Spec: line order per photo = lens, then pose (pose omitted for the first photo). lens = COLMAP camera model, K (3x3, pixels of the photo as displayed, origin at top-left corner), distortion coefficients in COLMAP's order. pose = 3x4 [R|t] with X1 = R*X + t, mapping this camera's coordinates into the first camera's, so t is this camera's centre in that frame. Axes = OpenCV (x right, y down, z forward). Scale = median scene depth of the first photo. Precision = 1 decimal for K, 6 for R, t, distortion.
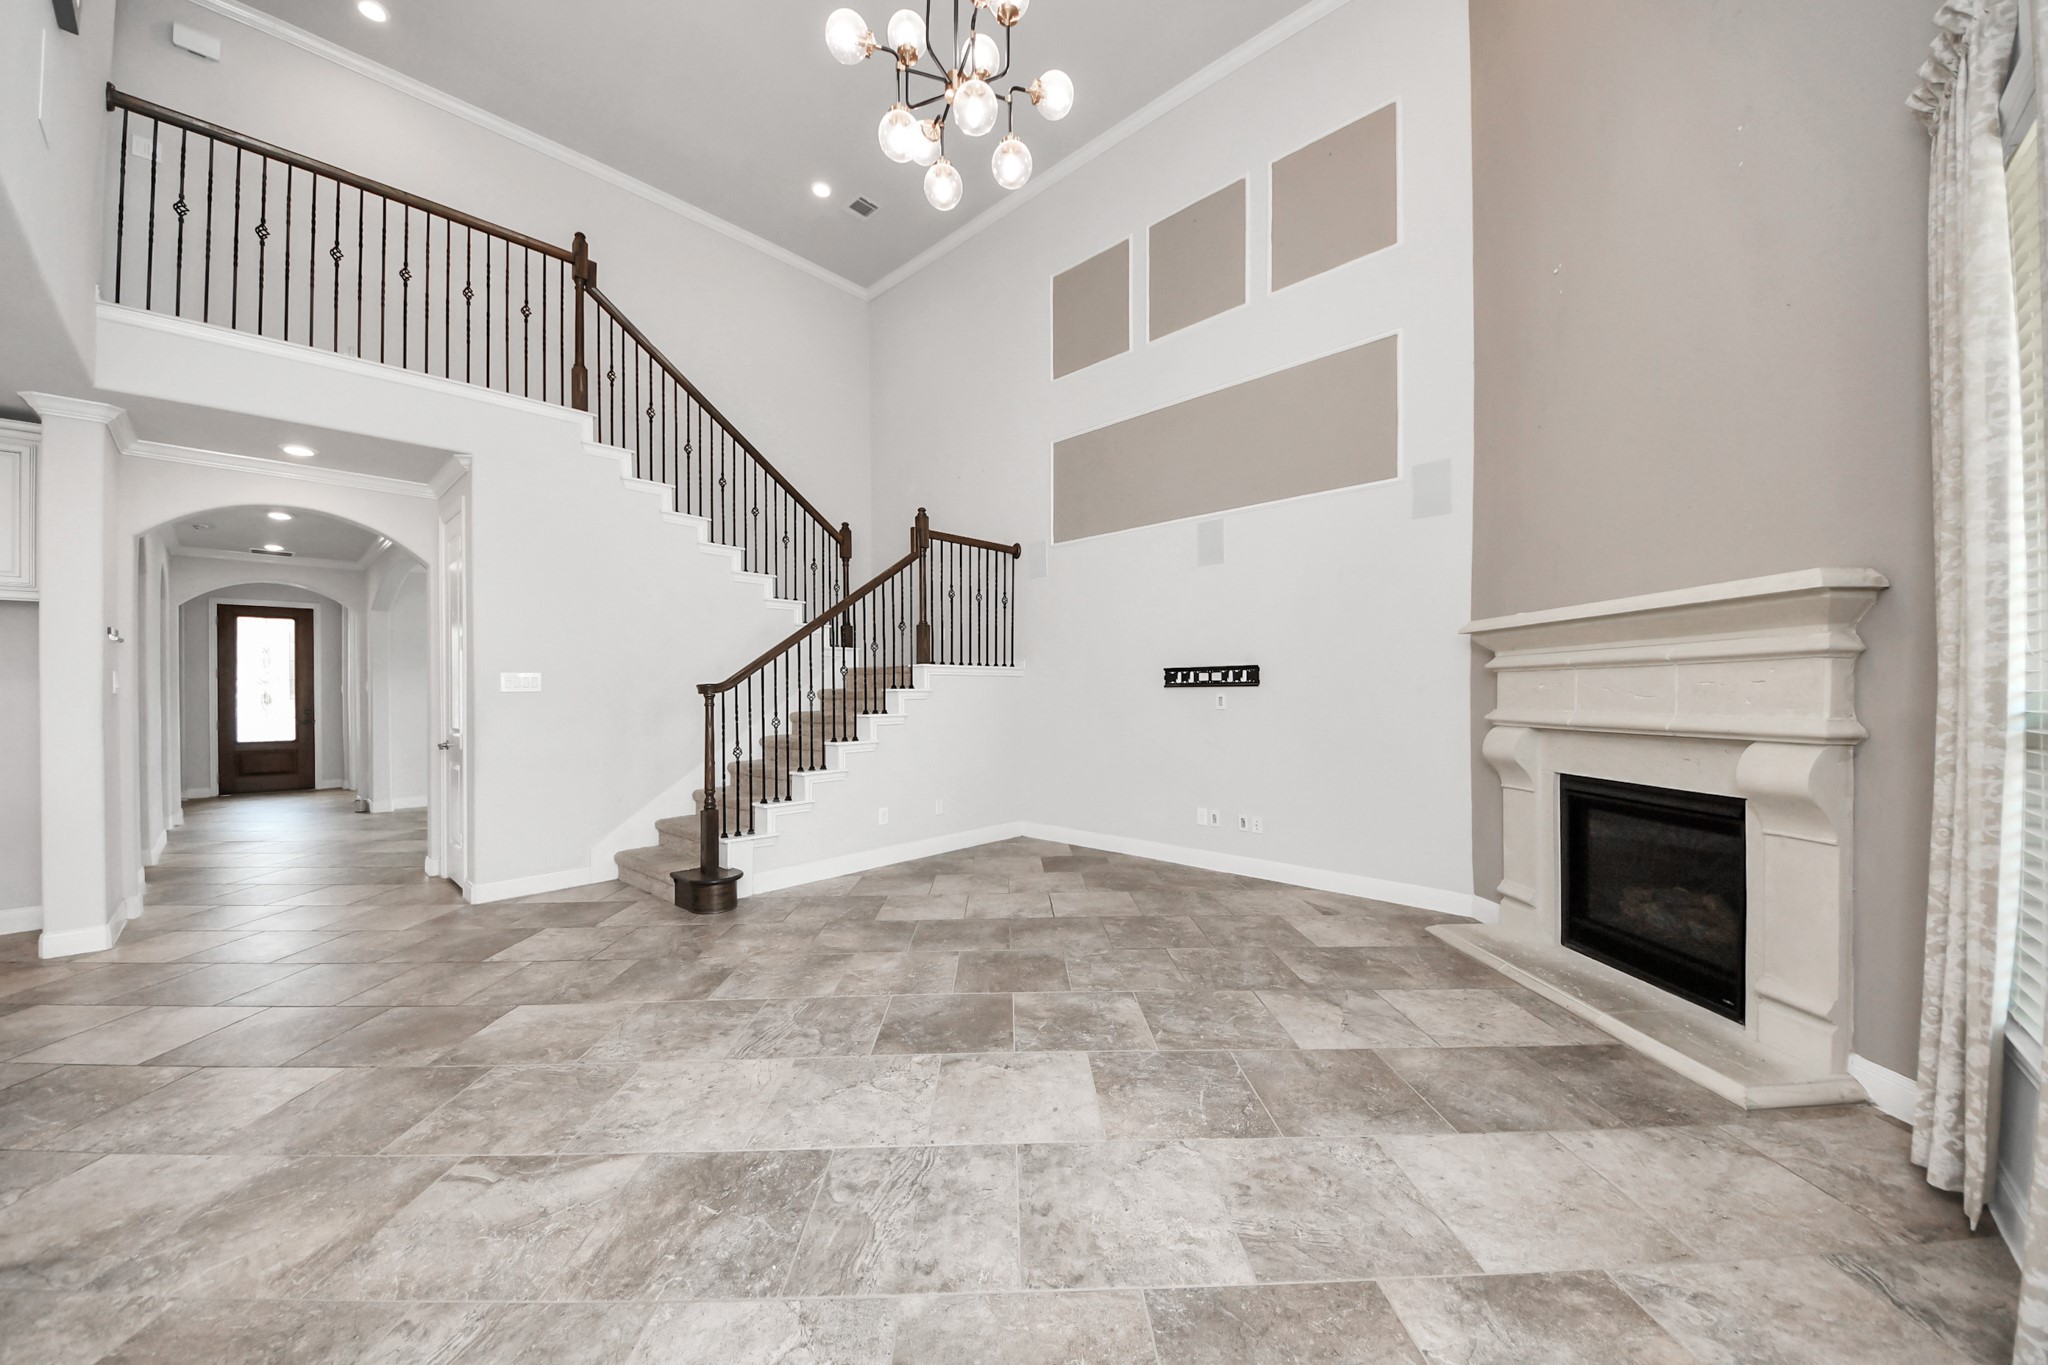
lens RADIAL K [[731.0, 0, 1023.6], [0, 731.0, 694.2], [0, 0, 1]] dist [-0.001111, -0.006380]
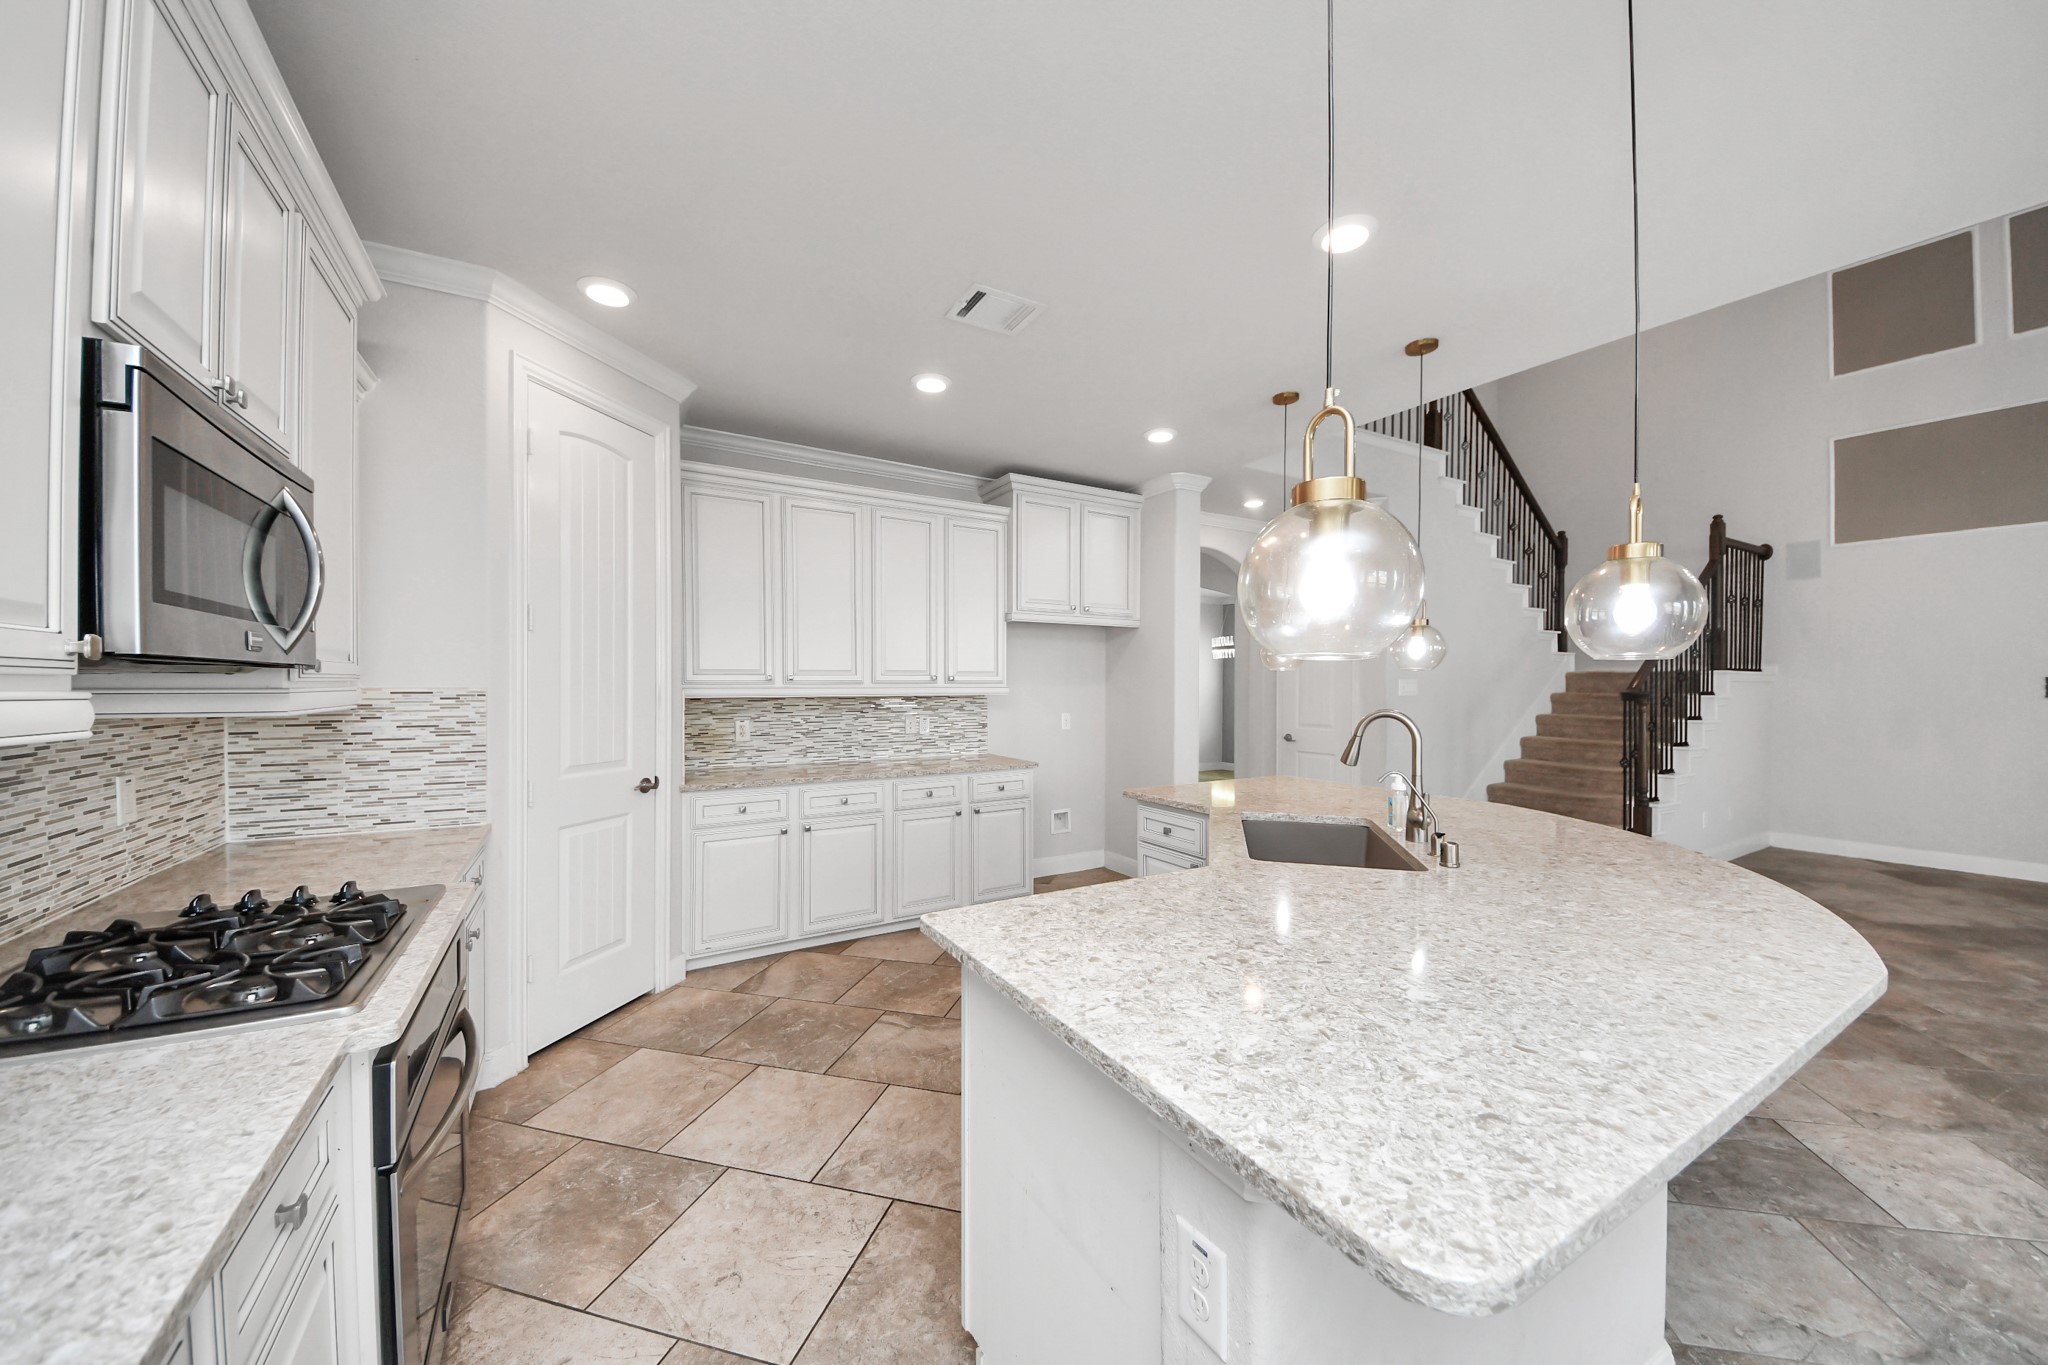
lens RADIAL K [[724.2, 0, 1034.0], [0, 724.2, 694.8], [0, 0, 1]] dist [0.000049, -0.006998]
pose [[0.959125, 0.014716, -0.282599, -0.990752], [-0.011685, 0.999855, 0.012405, -0.011503], [0.282740, -0.008596, 0.959158, -0.301067]]
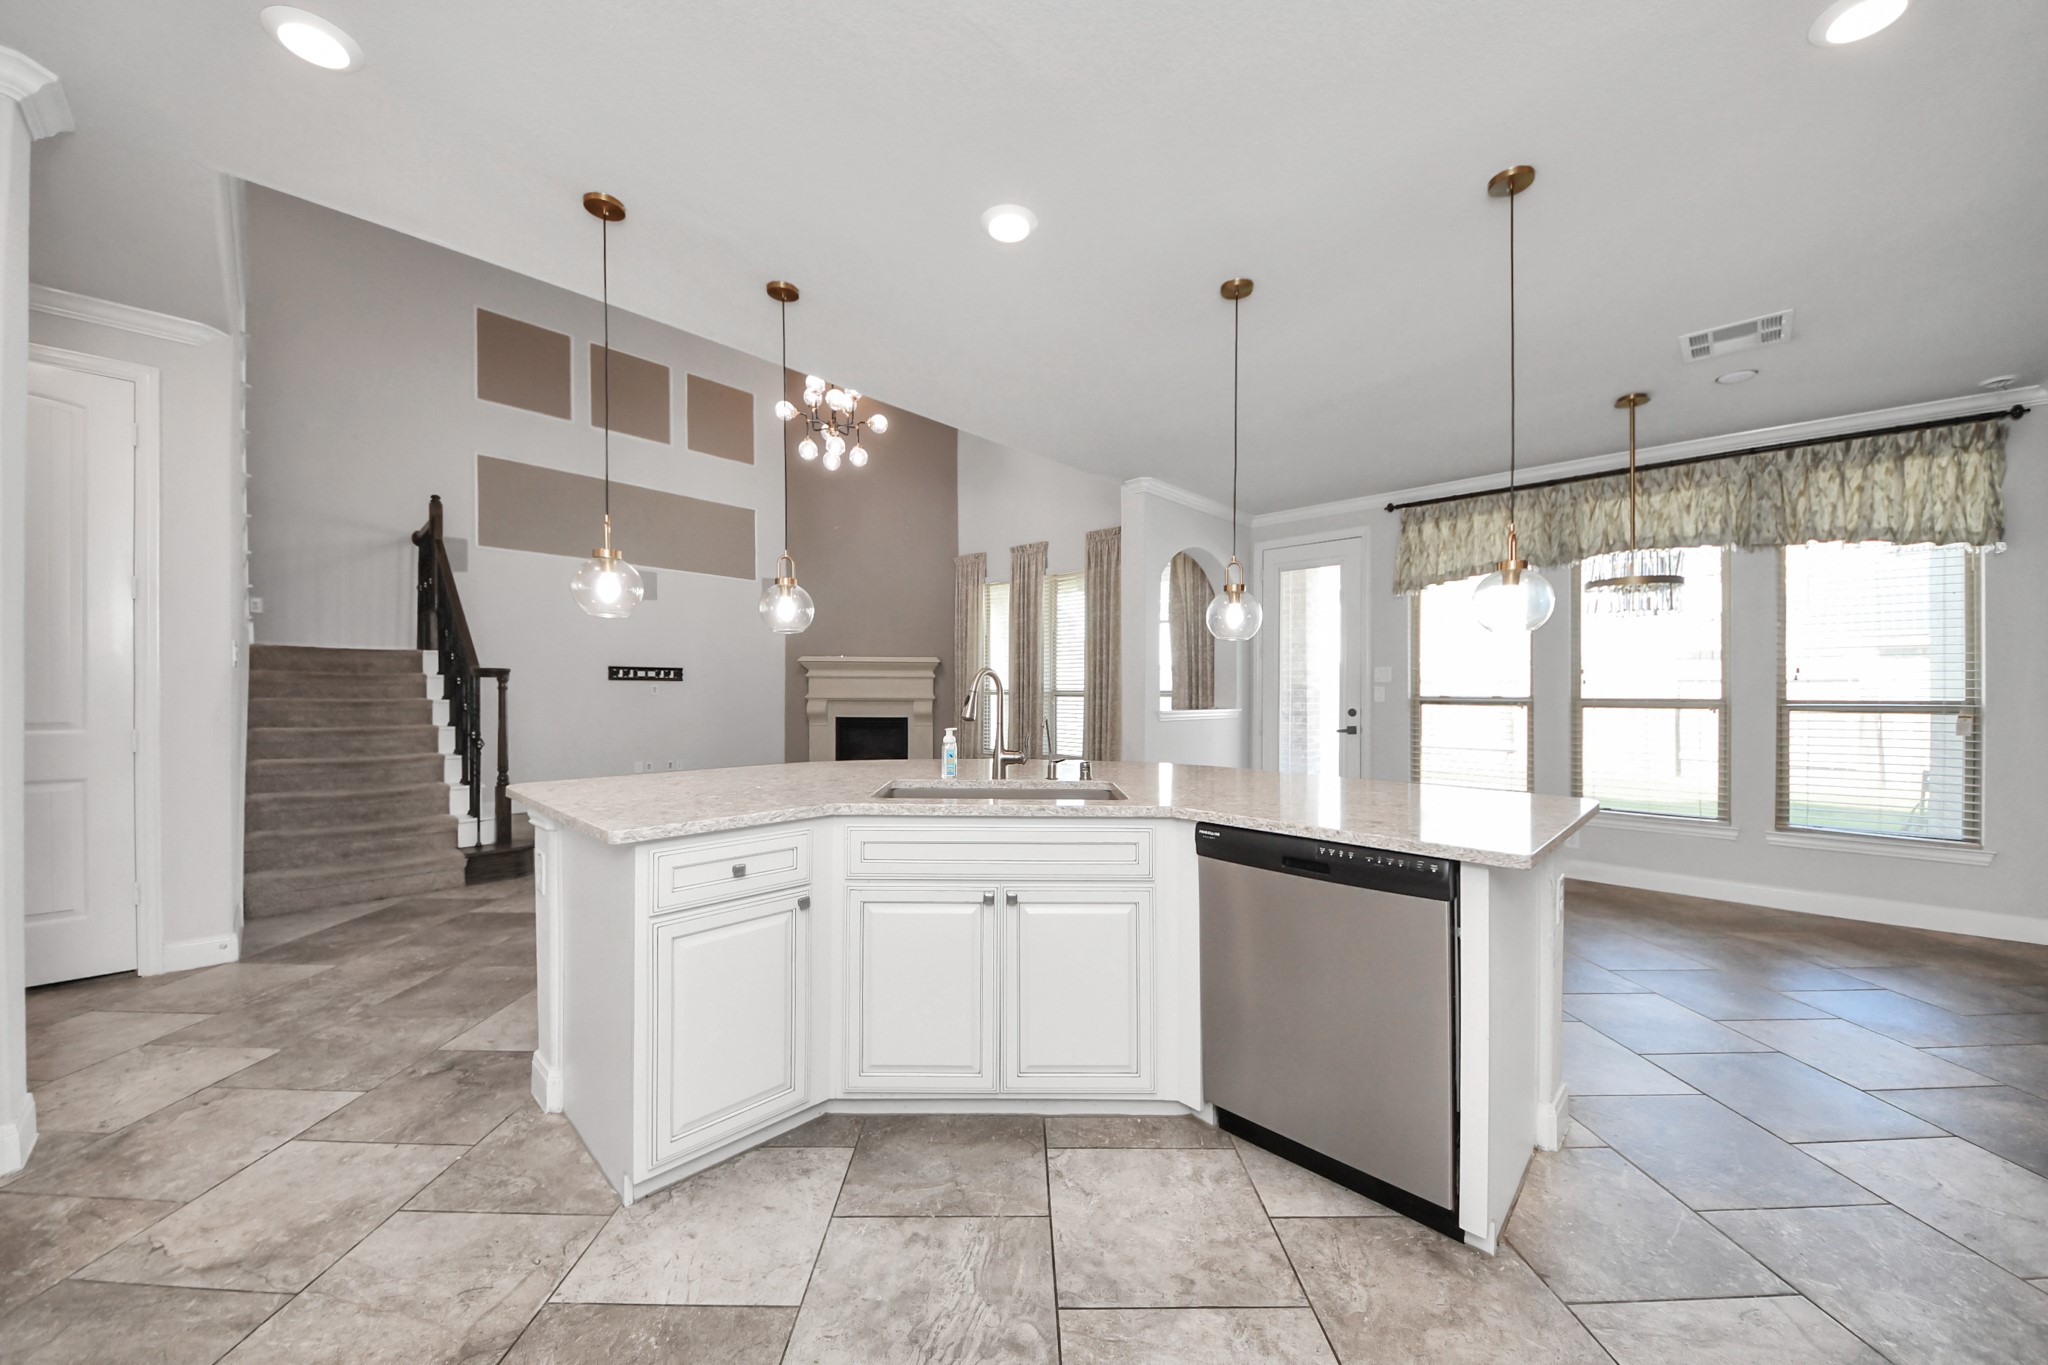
lens RADIAL K [[731.0, 0, 1023.6], [0, 731.0, 694.2], [0, 0, 1]] dist [-0.001111, -0.006380]
pose [[0.030812, 0.003304, 0.999520, -1.450295], [-0.003312, 0.999989, -0.003203, 0.024296], [-0.999520, -0.003212, 0.030822, 0.195630]]
